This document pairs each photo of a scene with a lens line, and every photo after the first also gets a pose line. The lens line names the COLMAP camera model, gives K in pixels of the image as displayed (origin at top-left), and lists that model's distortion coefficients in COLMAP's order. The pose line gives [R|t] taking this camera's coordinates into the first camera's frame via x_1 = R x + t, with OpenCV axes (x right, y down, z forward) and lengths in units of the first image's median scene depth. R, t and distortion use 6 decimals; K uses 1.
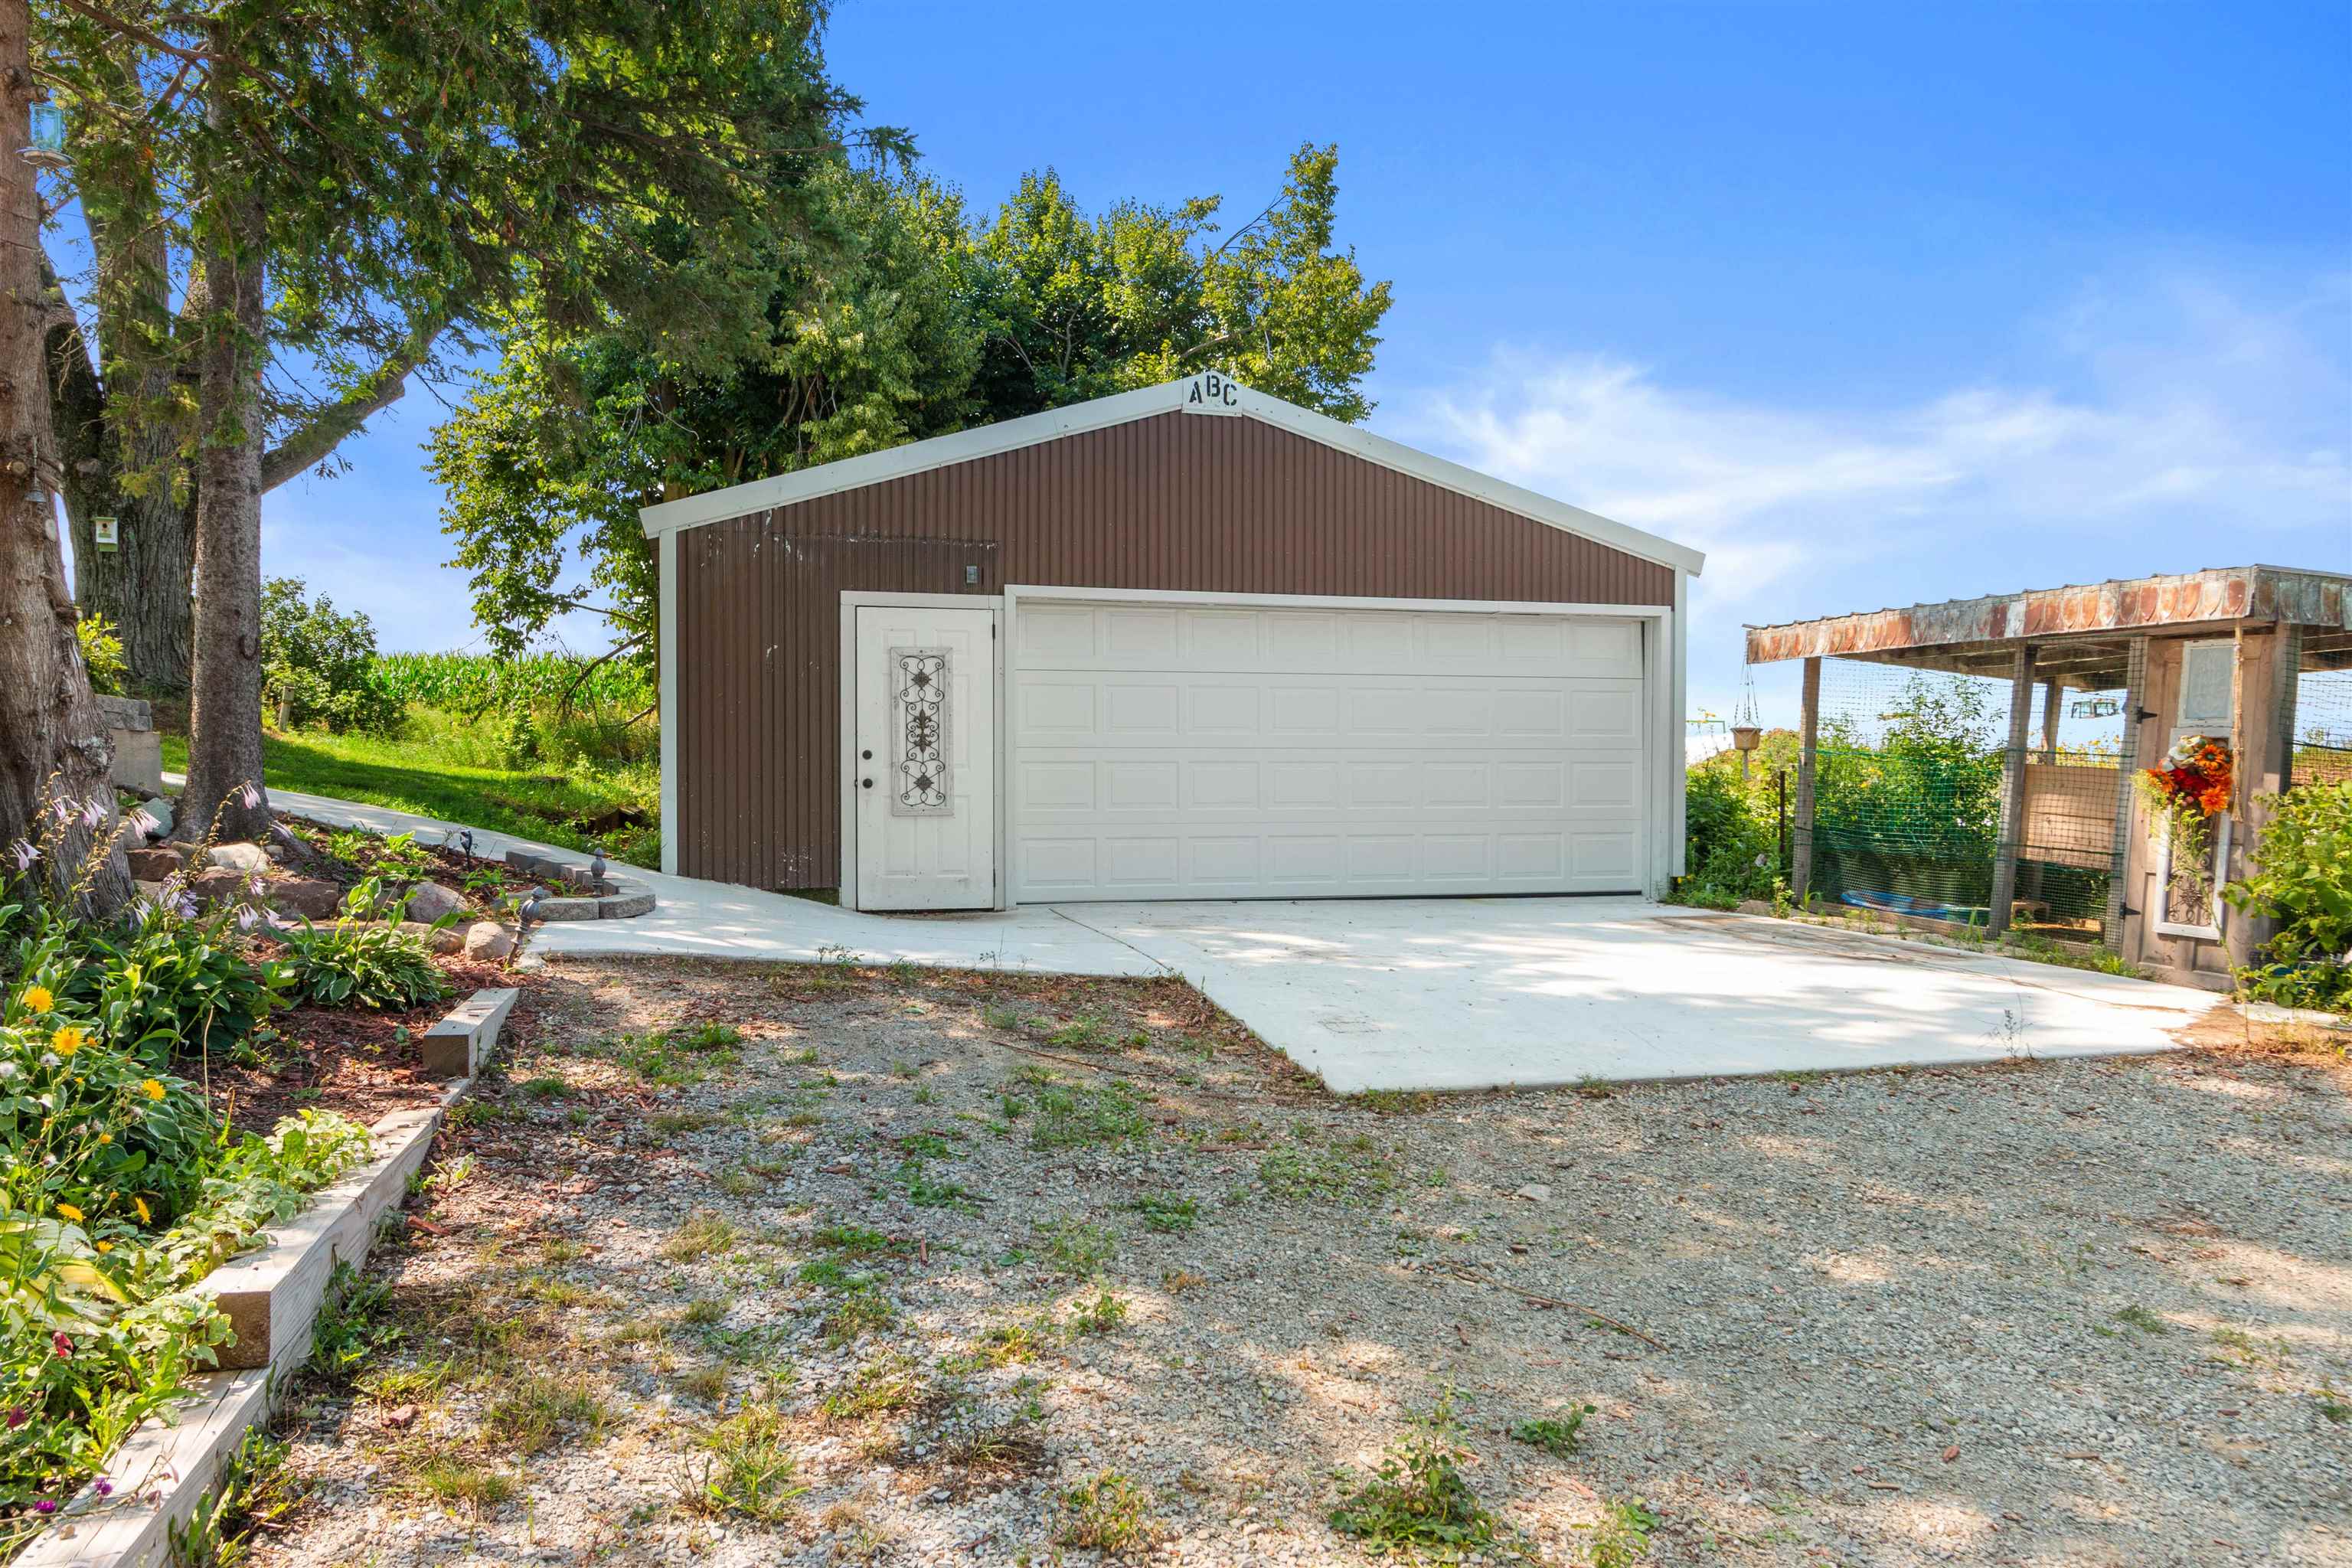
lens RADIAL K [[1807.7, 0, 1176.0], [0, 1807.7, 784.0], [0, 0, 1]] dist [0.001741, -0.000253]
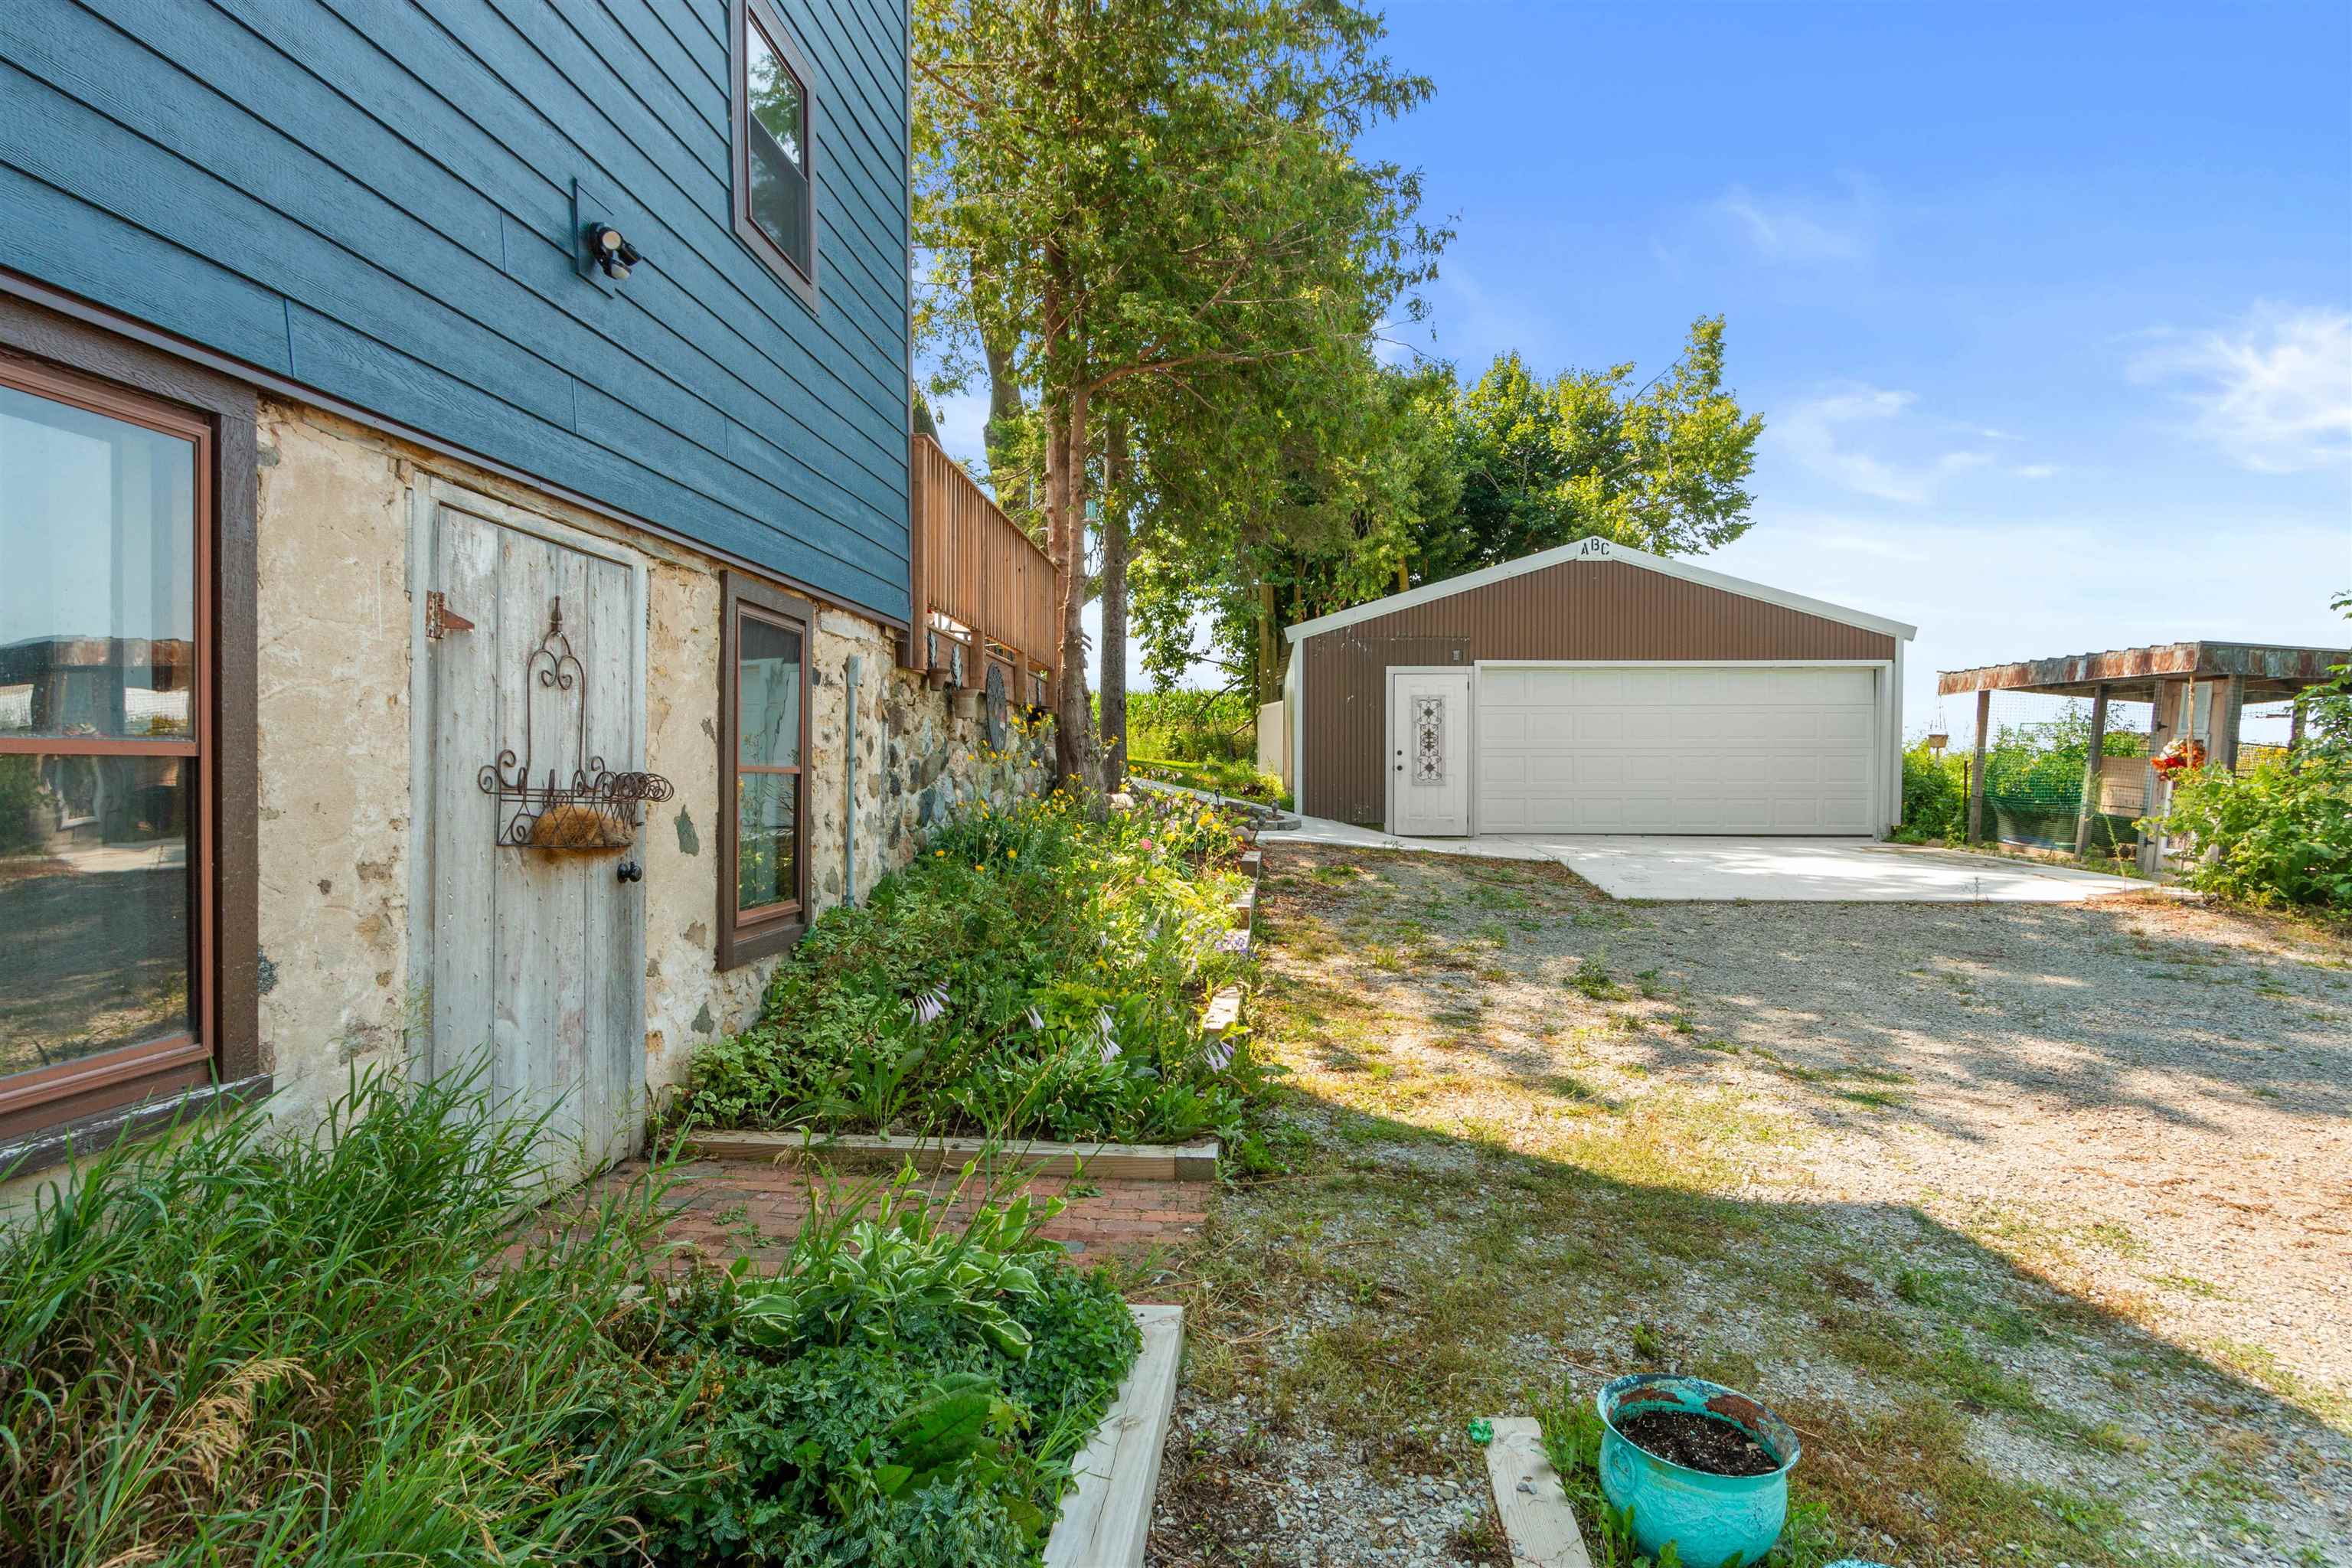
lens RADIAL K [[1505.2, 0, 1176.0], [0, 1505.2, 784.0], [0, 0, 1]] dist [0.041345, -0.000957]
pose [[0.956079, 0.003112, -0.293092, 0.033933], [-0.001819, 0.999987, 0.004685, 0.004787], [0.293102, -0.003946, 0.956073, -0.290403]]
